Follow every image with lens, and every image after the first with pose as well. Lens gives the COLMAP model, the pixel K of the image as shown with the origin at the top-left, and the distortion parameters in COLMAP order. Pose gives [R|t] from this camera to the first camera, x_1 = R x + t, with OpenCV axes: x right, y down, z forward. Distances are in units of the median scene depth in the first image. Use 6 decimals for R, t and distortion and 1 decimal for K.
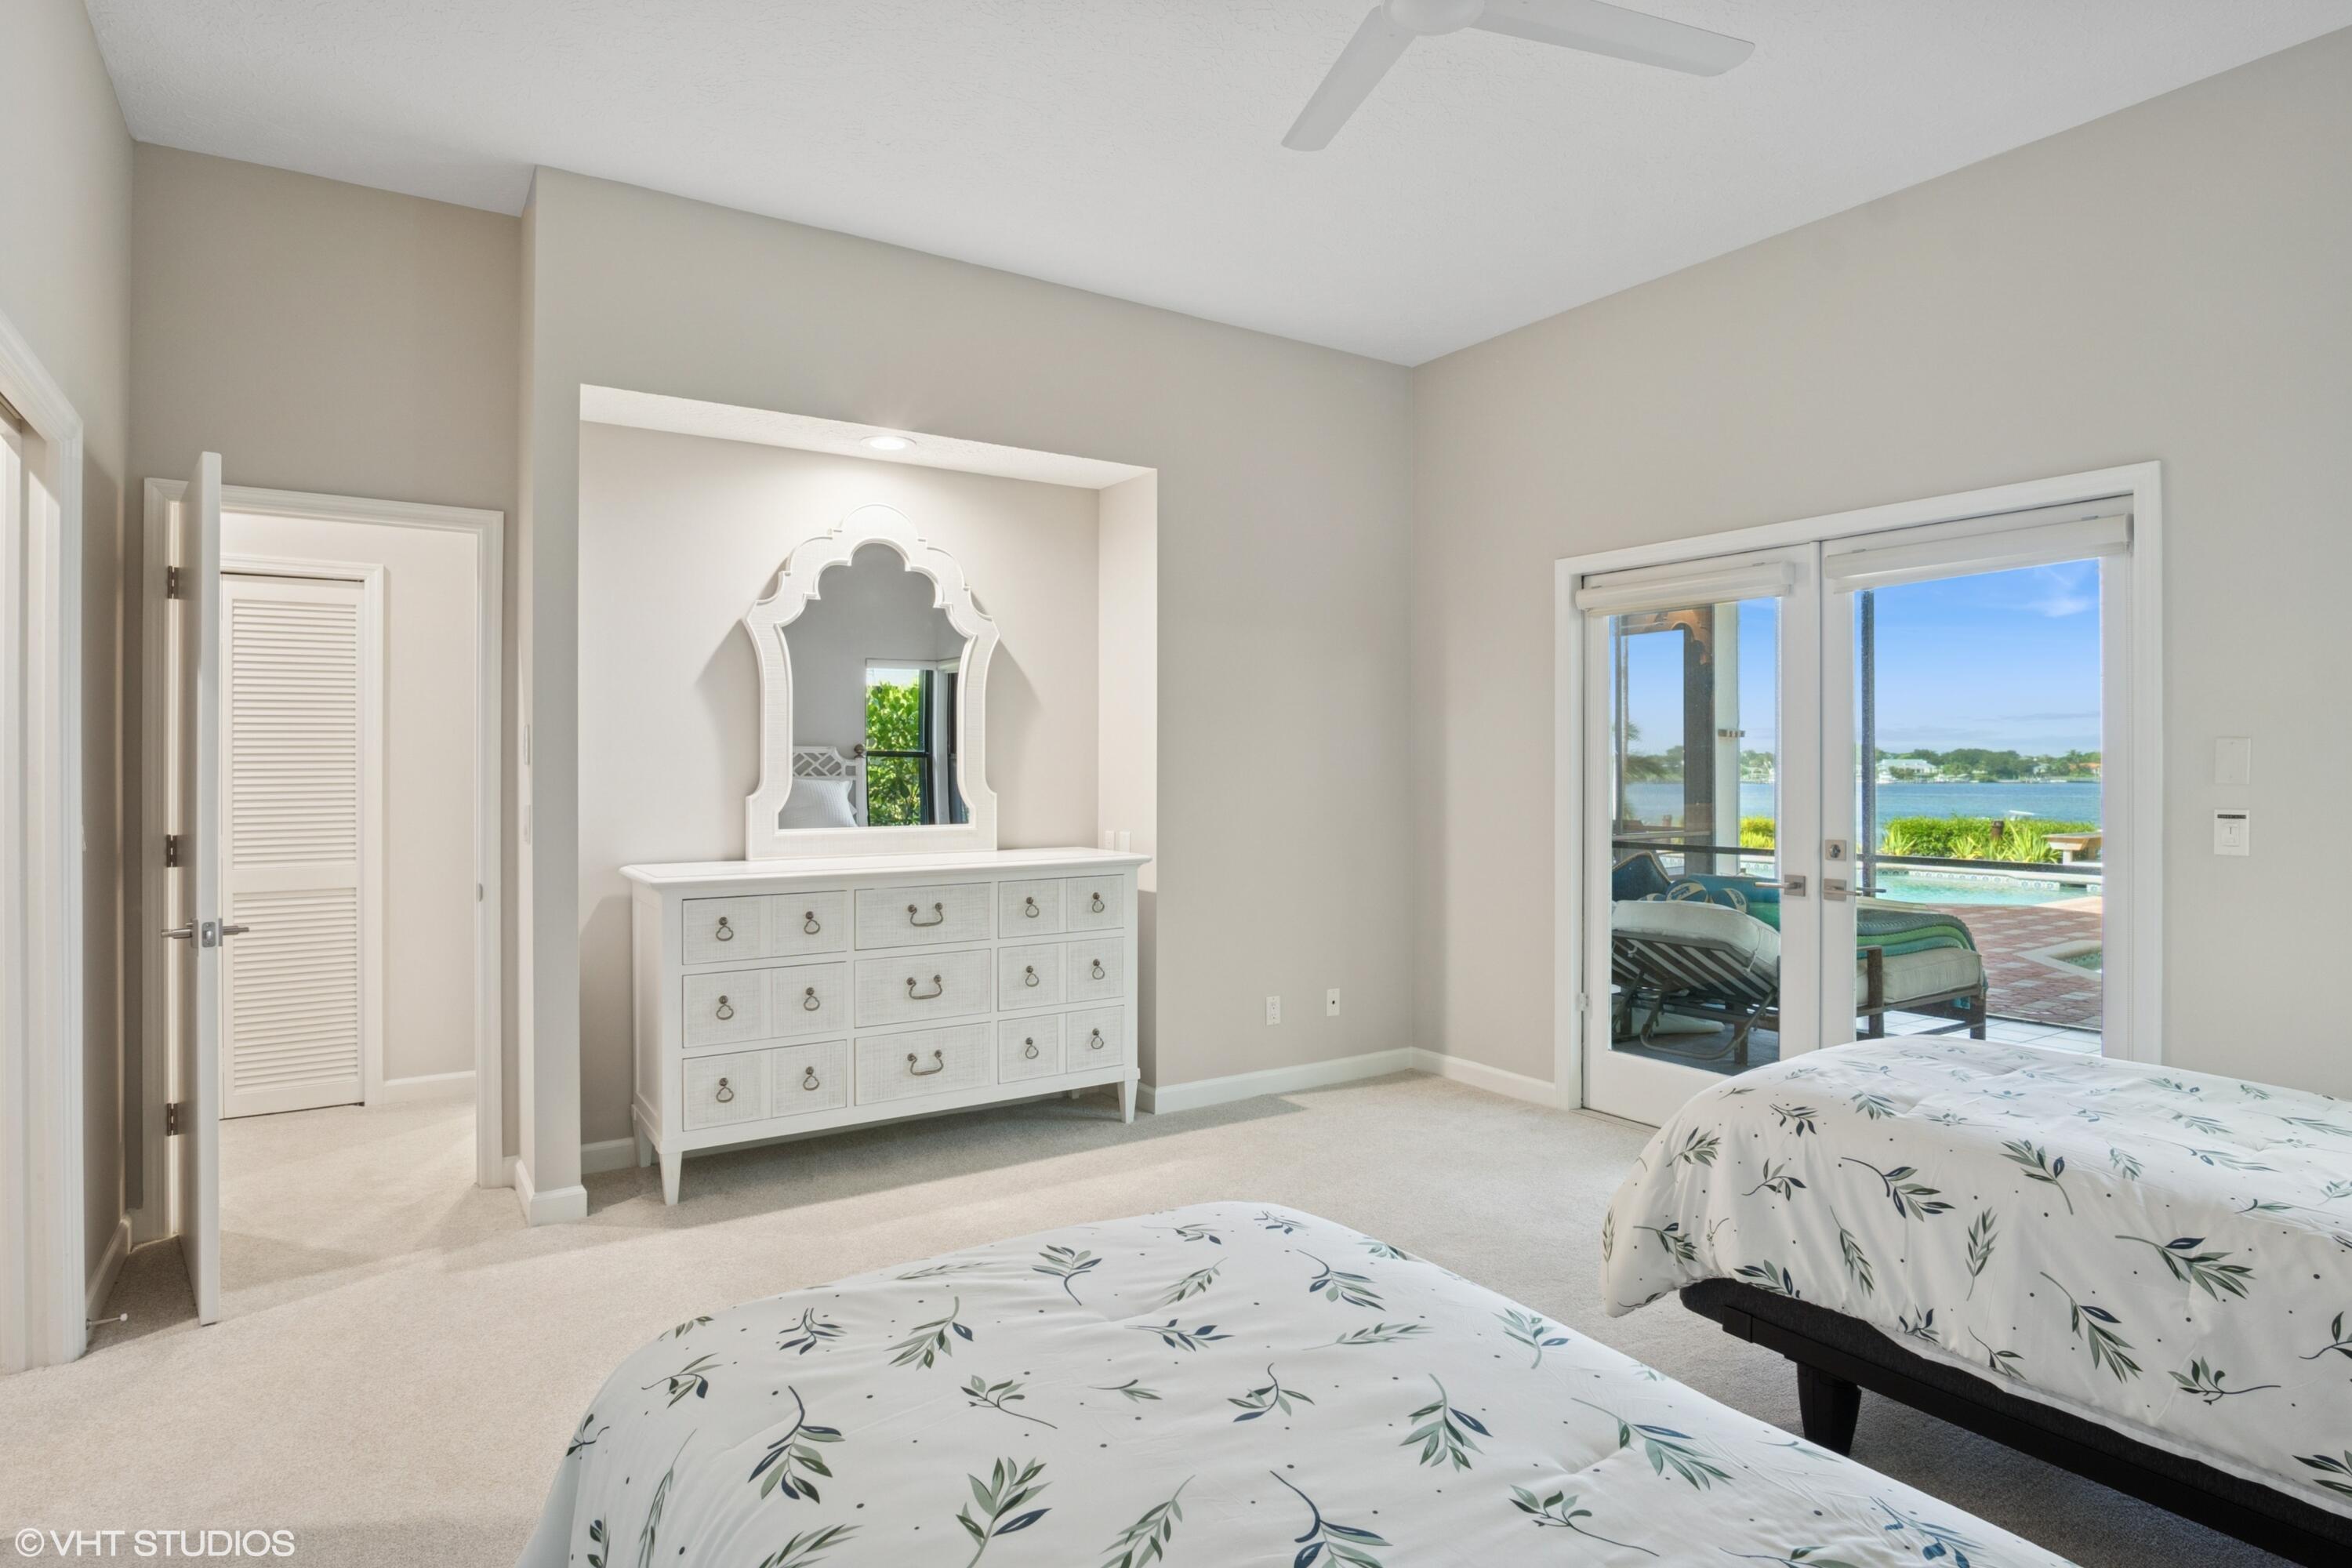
lens RADIAL K [[1251.2, 0, 1176.9], [0, 1251.2, 765.7], [0, 0, 1]] dist [-0.003130, 0.002542]
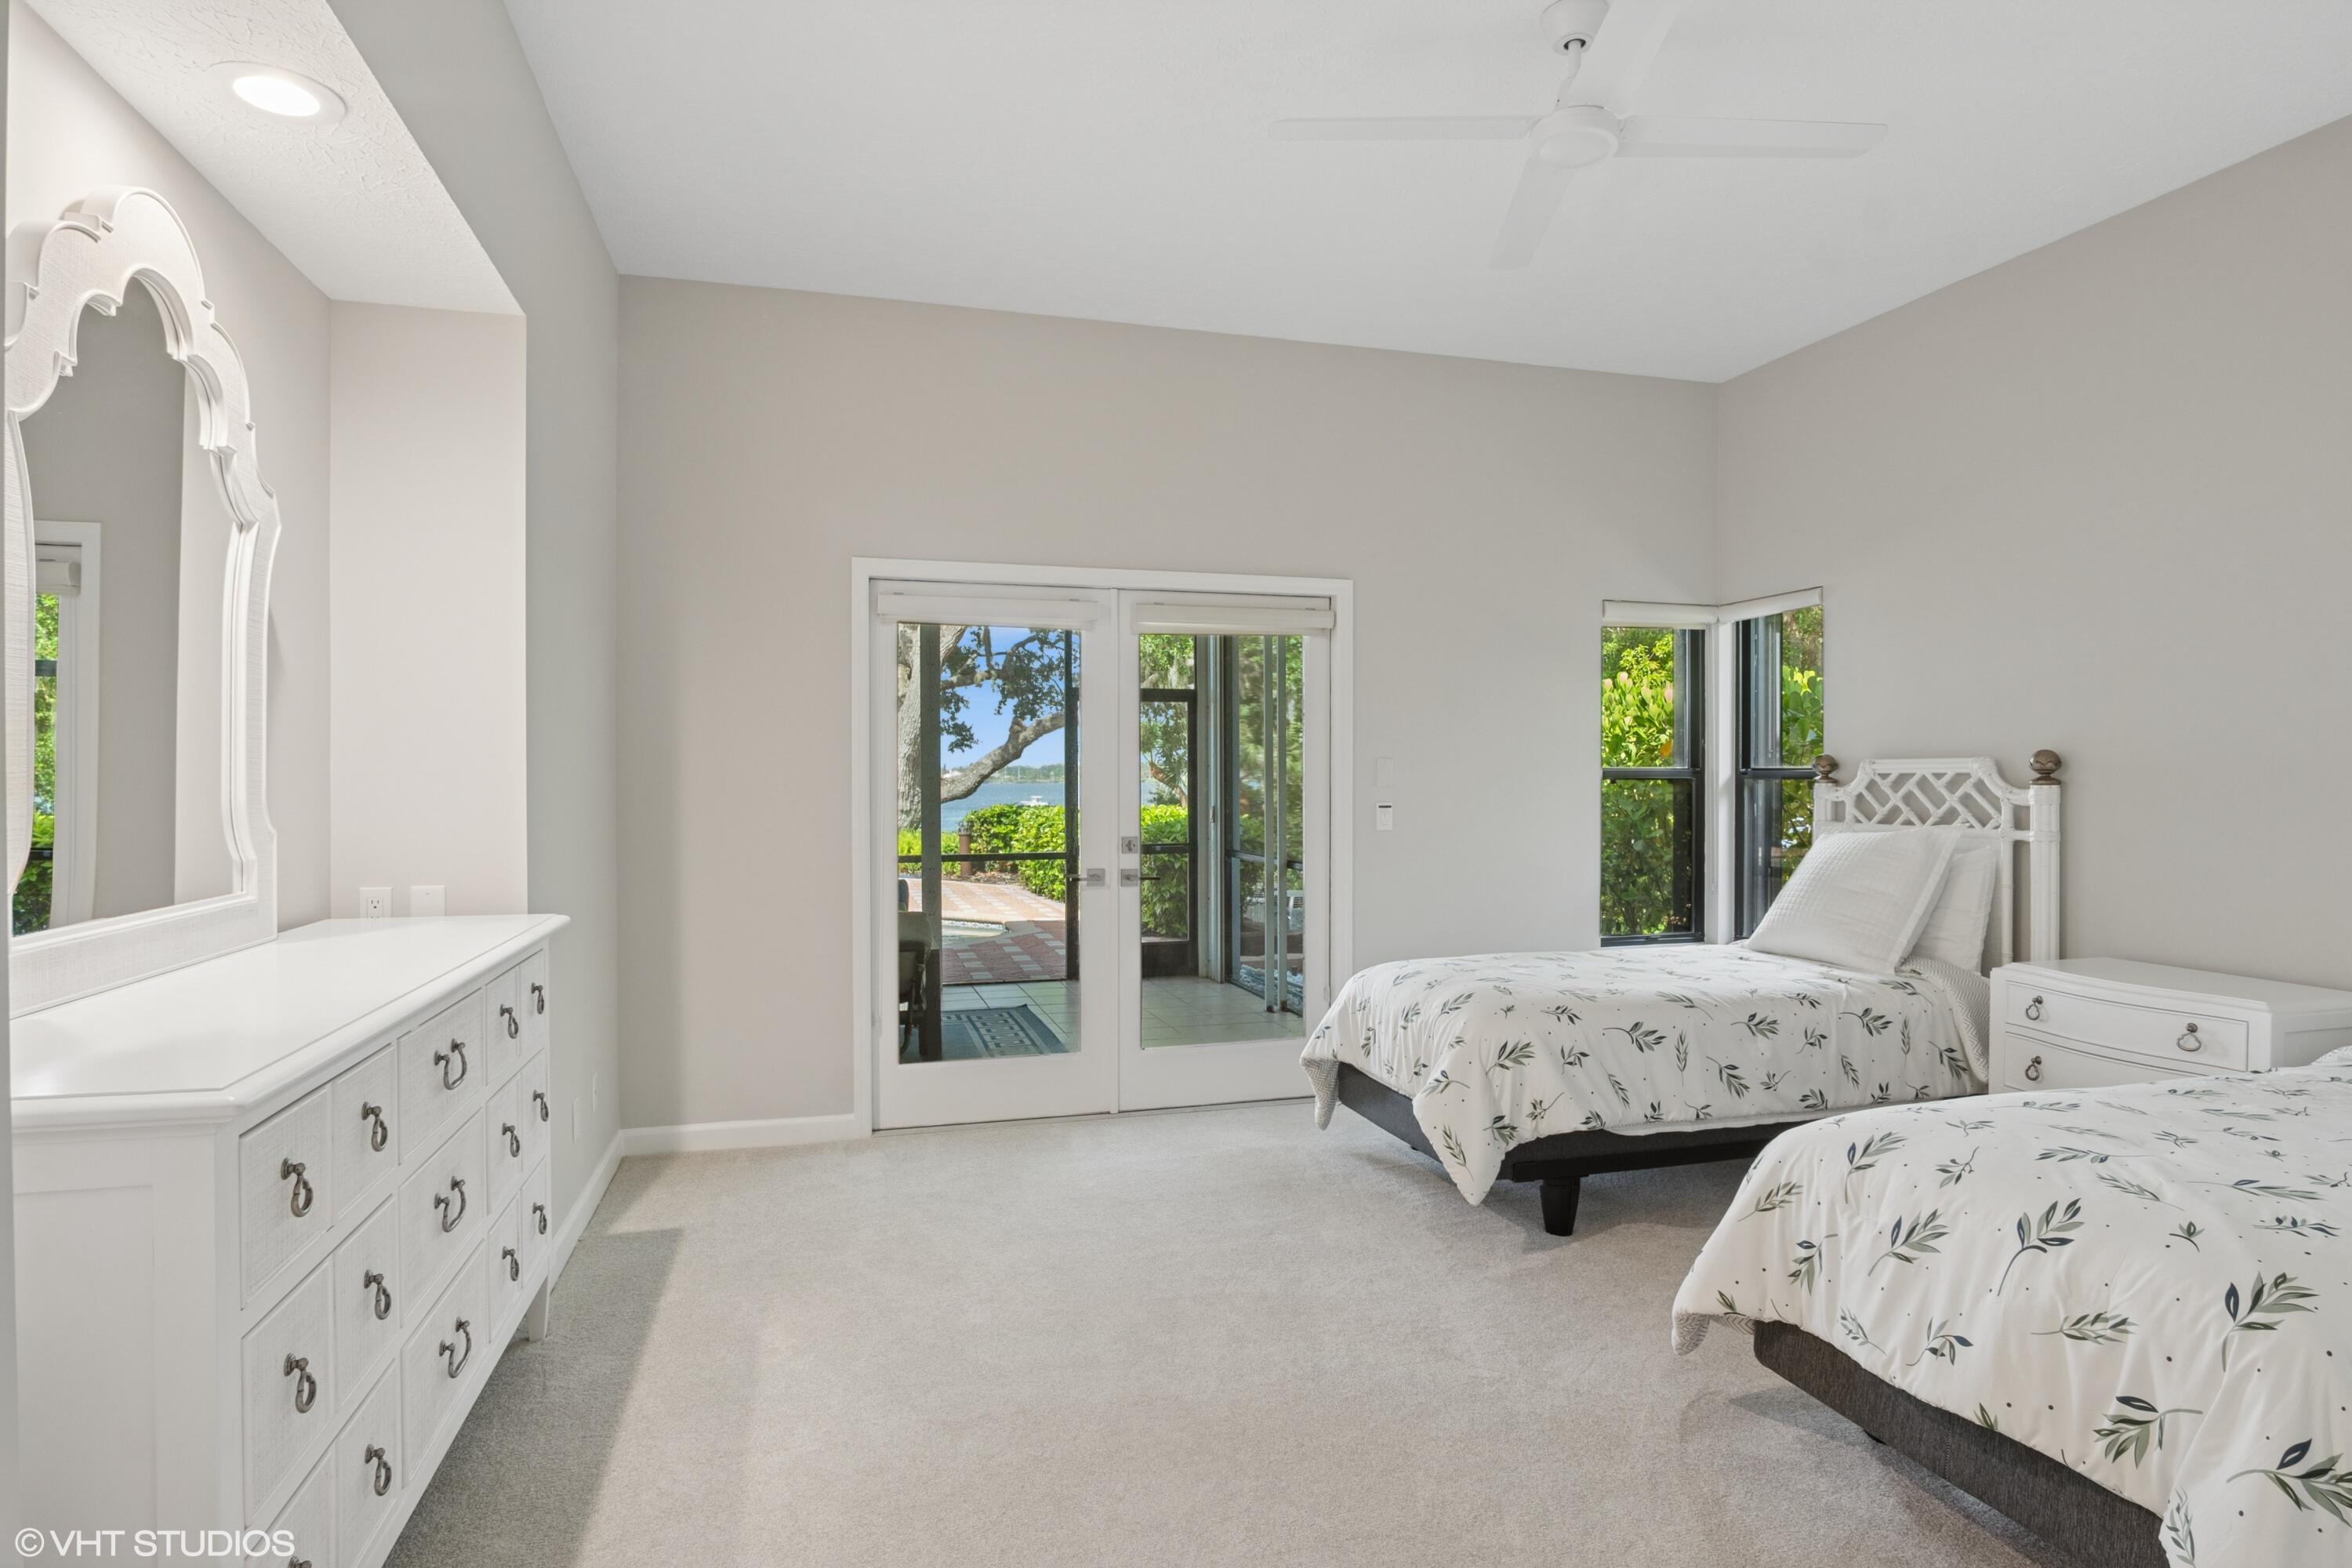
lens RADIAL K [[1251.2, 0, 1182.1], [0, 1251.2, 795.8], [0, 0, 1]] dist [-0.003130, 0.002542]
pose [[0.313841, -0.014933, 0.949358, -0.772088], [0.000895, 0.999881, 0.015432, 0.000649], [-0.949475, -0.003994, 0.313817, 0.712062]]
